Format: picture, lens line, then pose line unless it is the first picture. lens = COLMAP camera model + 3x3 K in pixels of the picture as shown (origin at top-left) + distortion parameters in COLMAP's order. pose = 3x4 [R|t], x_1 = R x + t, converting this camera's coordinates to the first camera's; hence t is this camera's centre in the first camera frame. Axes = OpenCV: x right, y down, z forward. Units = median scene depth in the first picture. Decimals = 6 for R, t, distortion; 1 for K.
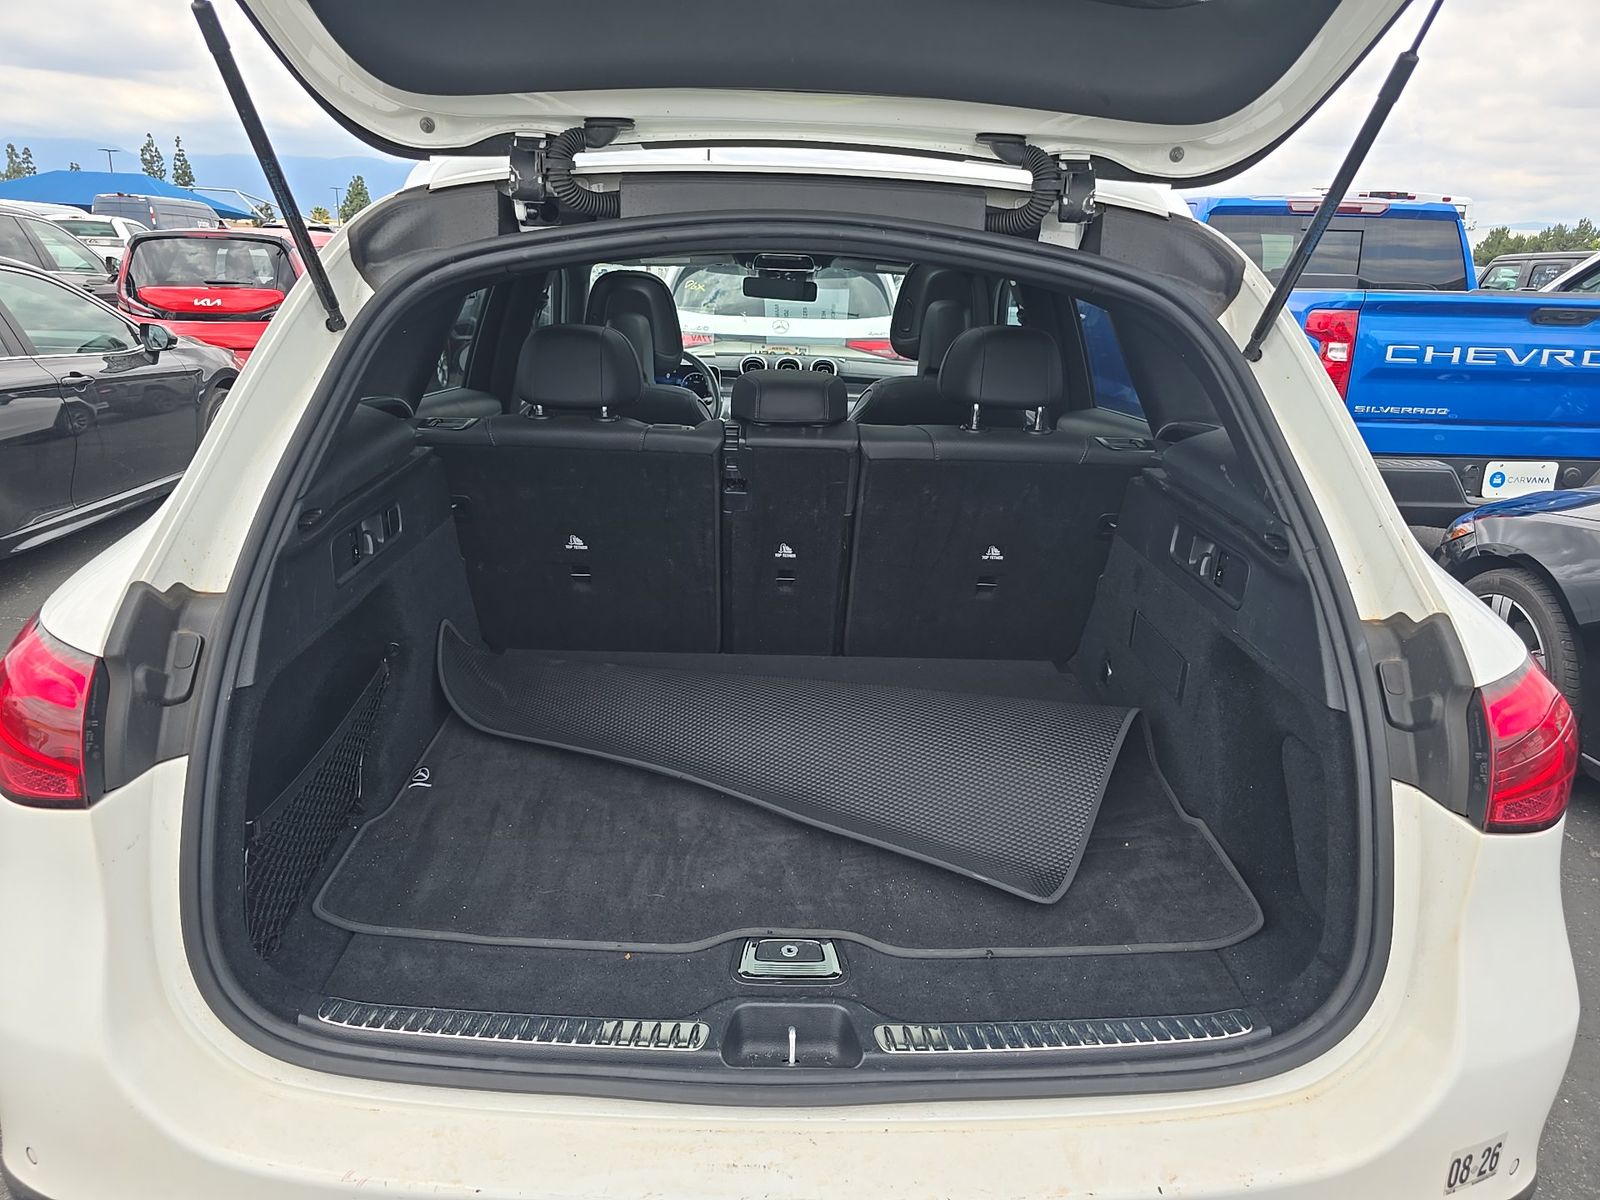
lens RADIAL K [[1090.6, 0, 805.5], [0, 1090.6, 593.5], [0, 0, 1]] dist [0.037636, -0.035347]
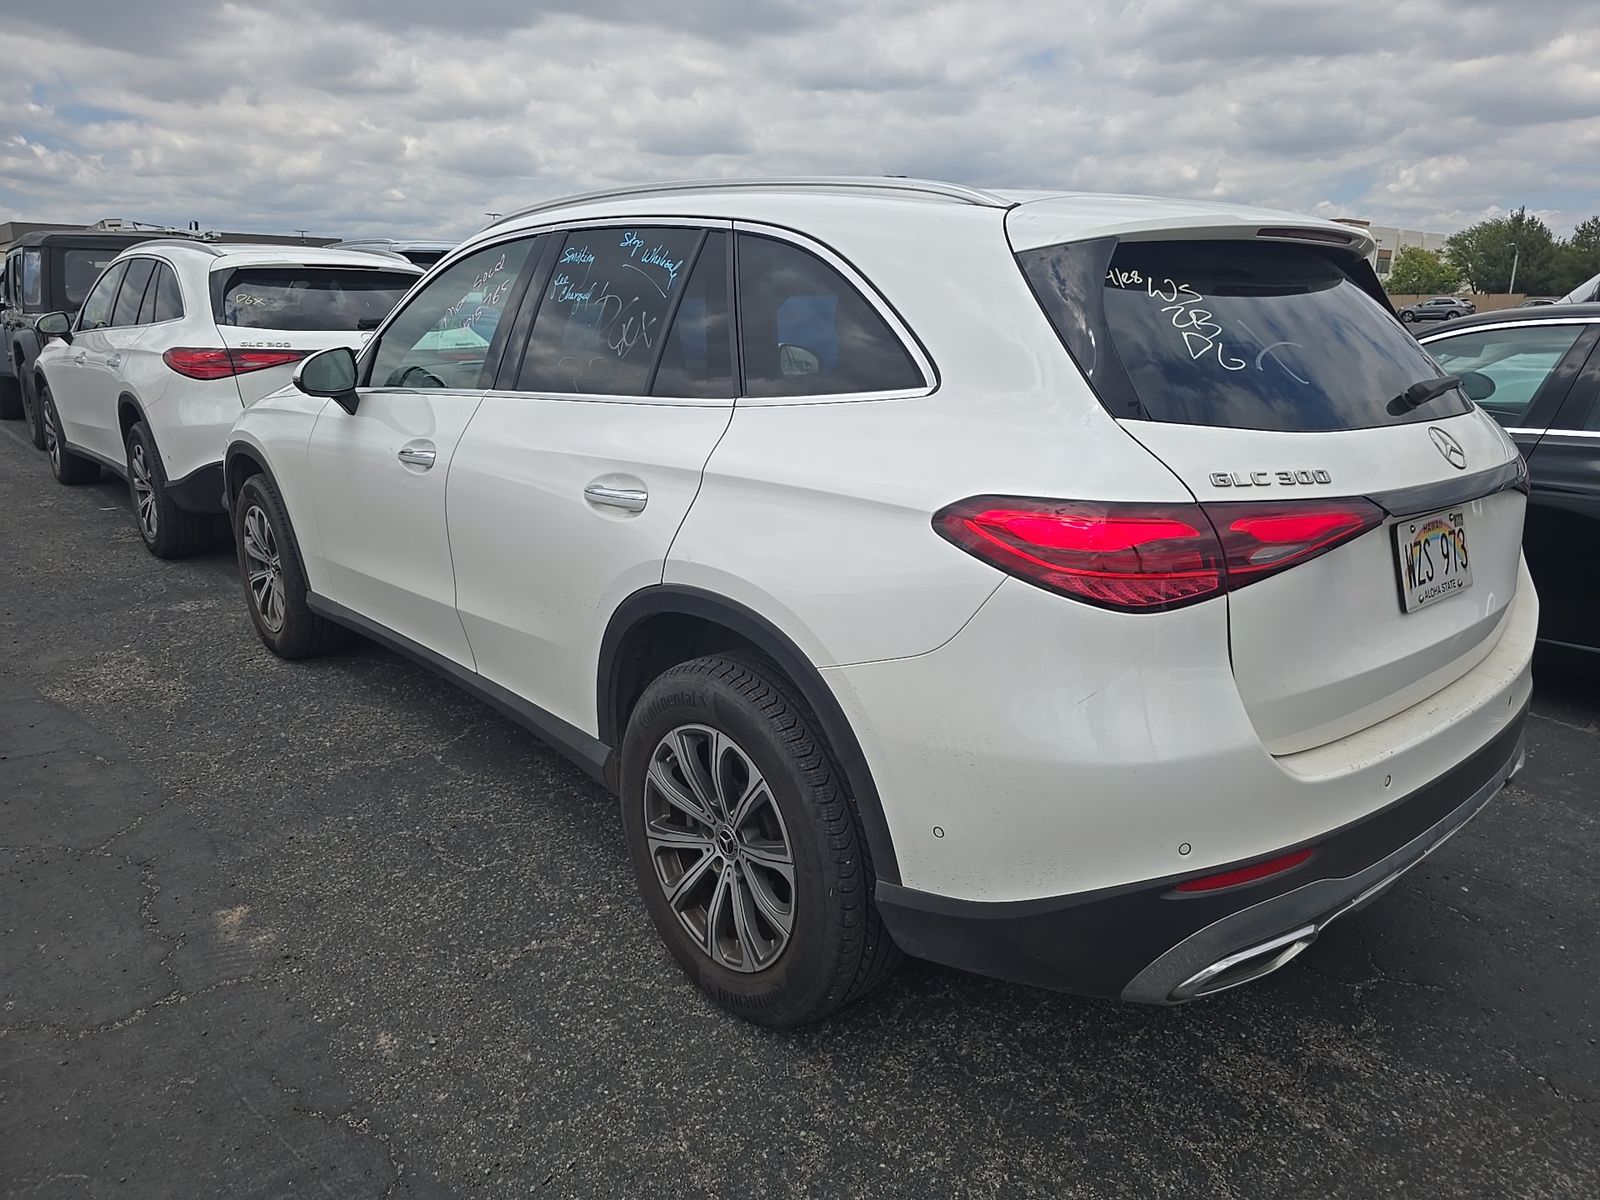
lens RADIAL K [[1090.6, 0, 802.8], [0, 1090.6, 599.7], [0, 0, 1]] dist [0.037636, -0.035347]
pose [[0.766270, -0.186856, 0.614748, -0.375647], [0.194712, 0.979319, 0.054965, -0.000355], [-0.612306, 0.077581, 0.786806, 0.023162]]
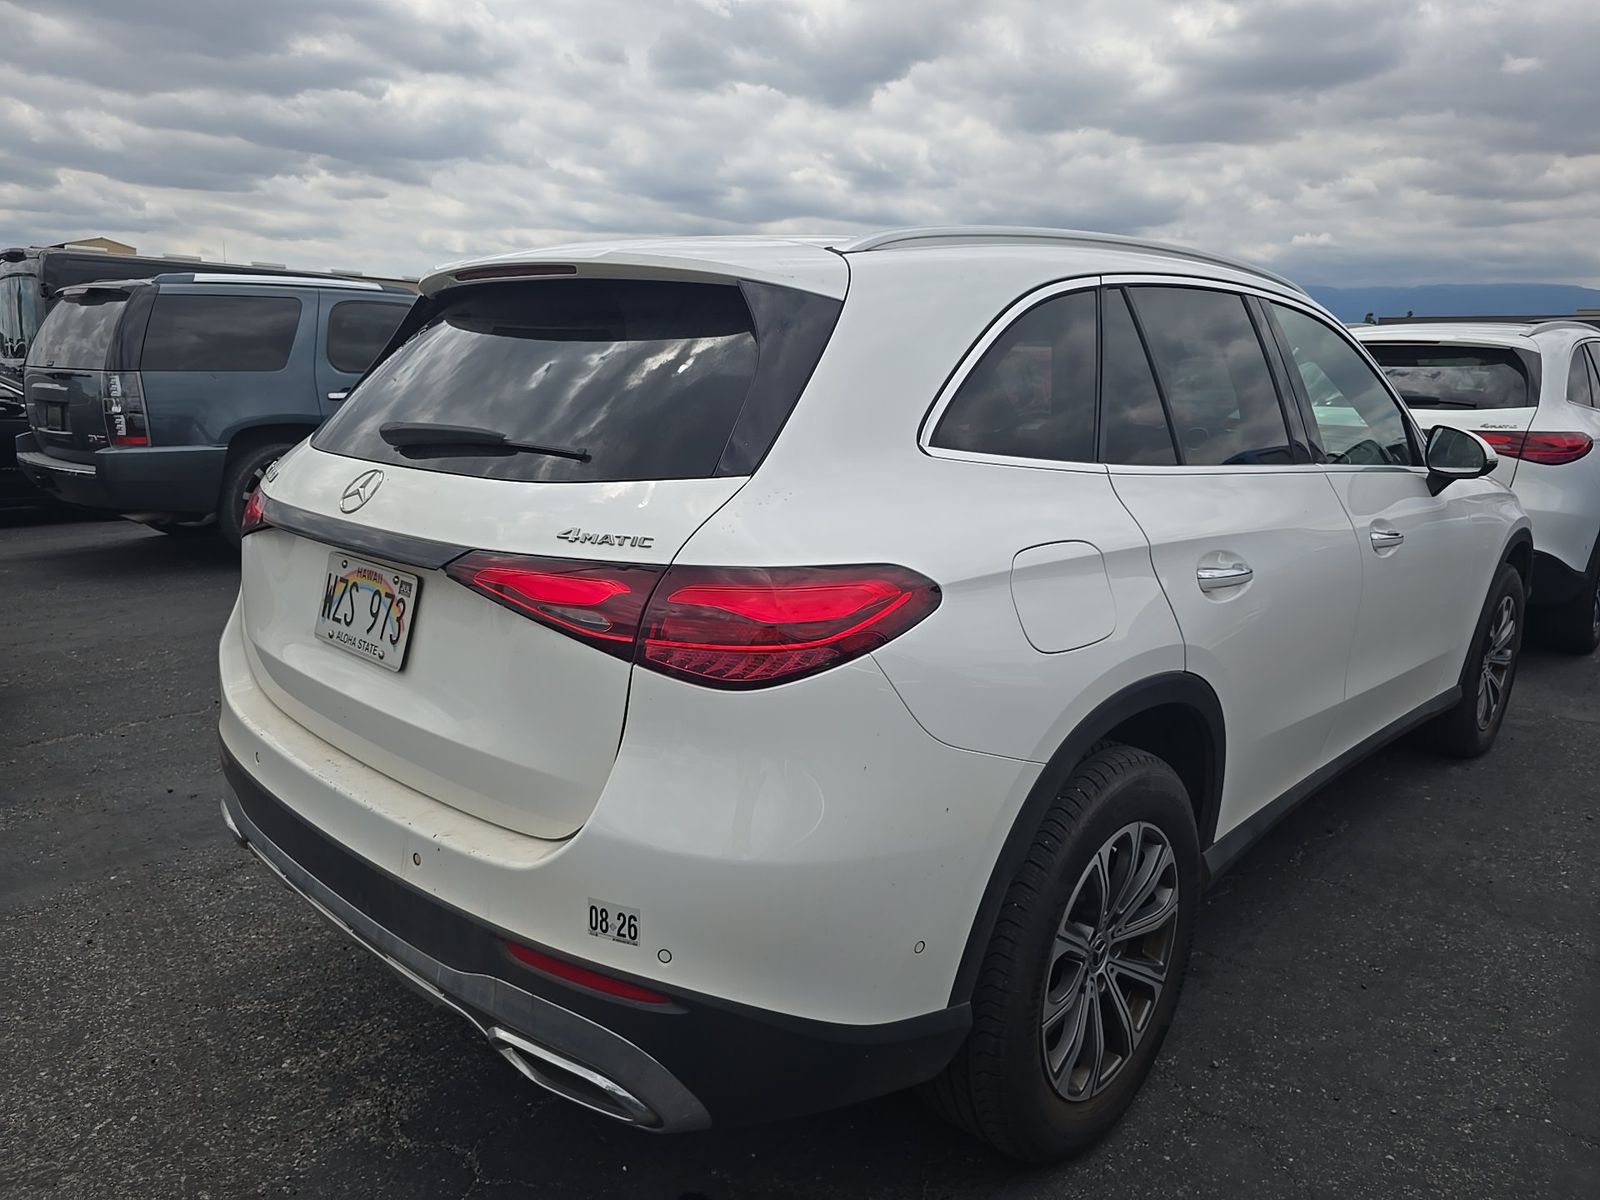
lens RADIAL K [[1090.6, 0, 795.9], [0, 1090.6, 601.5], [0, 0, 1]] dist [0.037636, -0.035347]
pose [[0.705702, 0.129825, -0.696513, 0.317263], [-0.199514, 0.979700, -0.019537, 0.023928], [0.679837, 0.152751, 0.717278, 0.028623]]
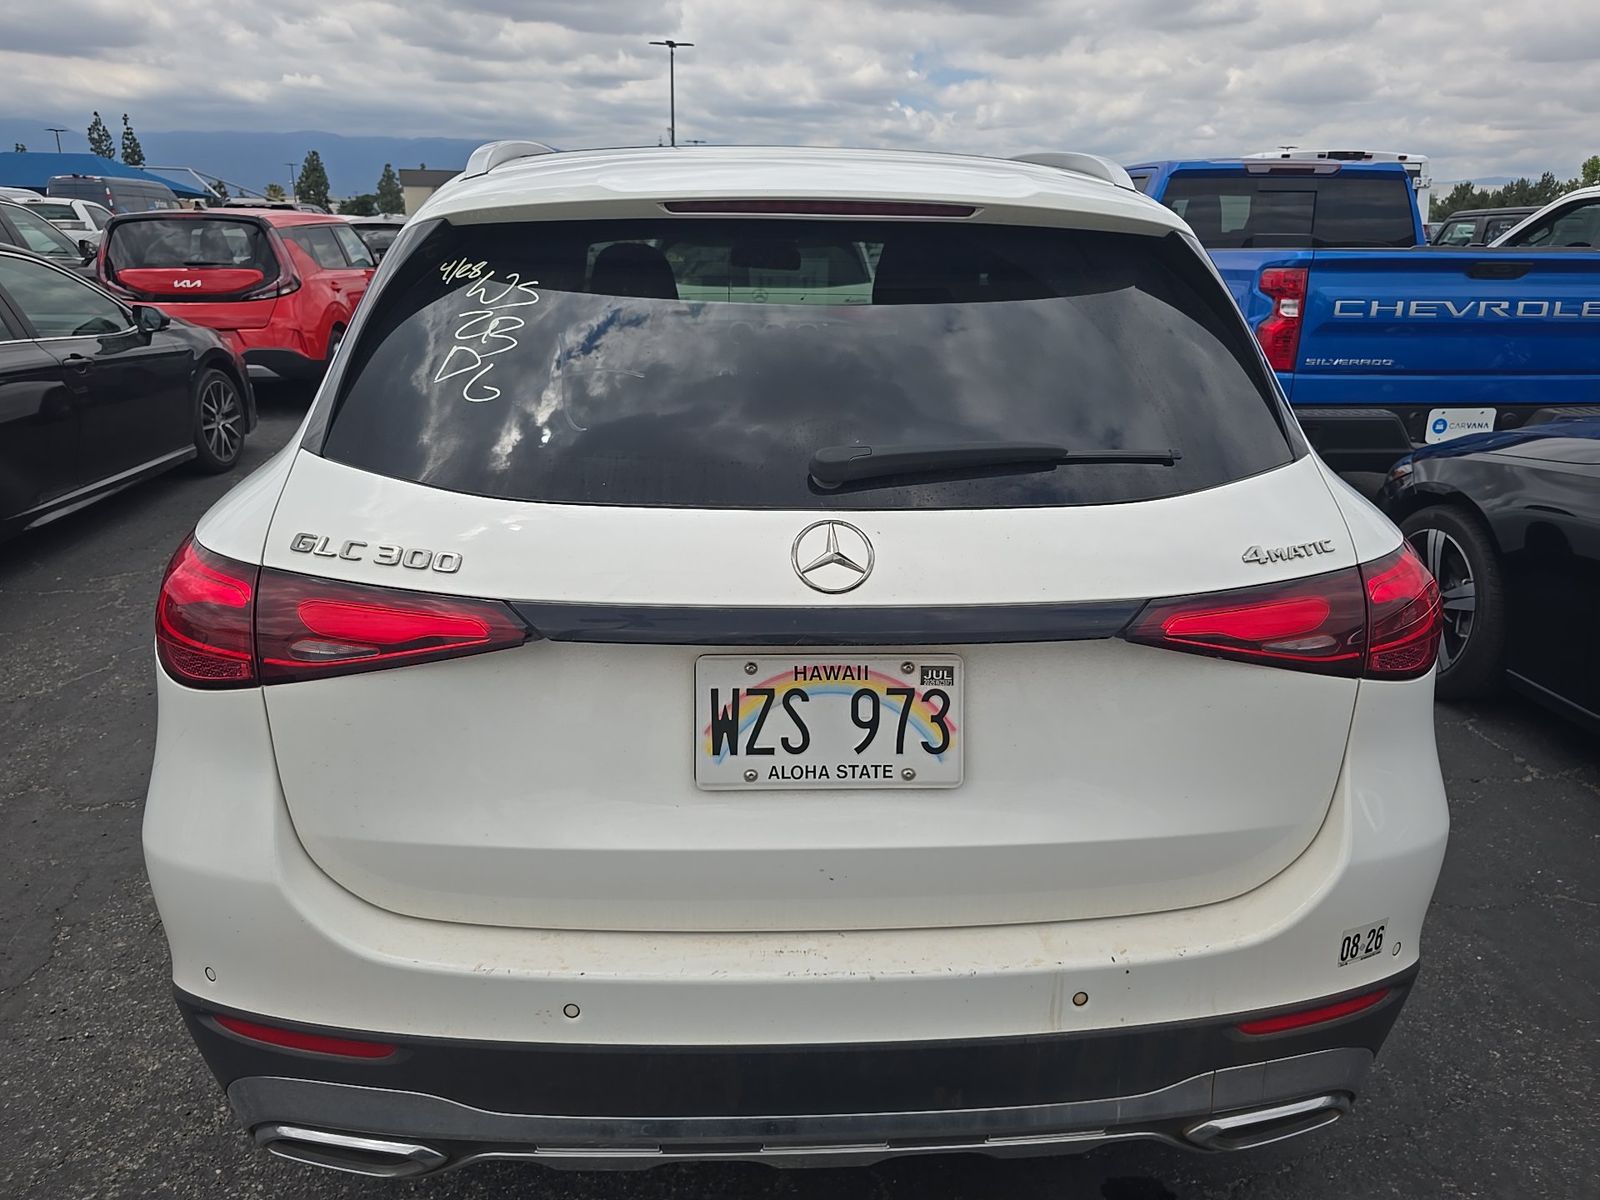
lens RADIAL K [[1090.6, 0, 804.8], [0, 1090.6, 600.3], [0, 0, 1]] dist [0.037636, -0.035347]
pose [[0.999452, -0.026317, 0.020100, -0.009434], [0.025679, 0.999178, 0.031382, 0.013351], [-0.020910, -0.030849, 0.999305, -0.046612]]
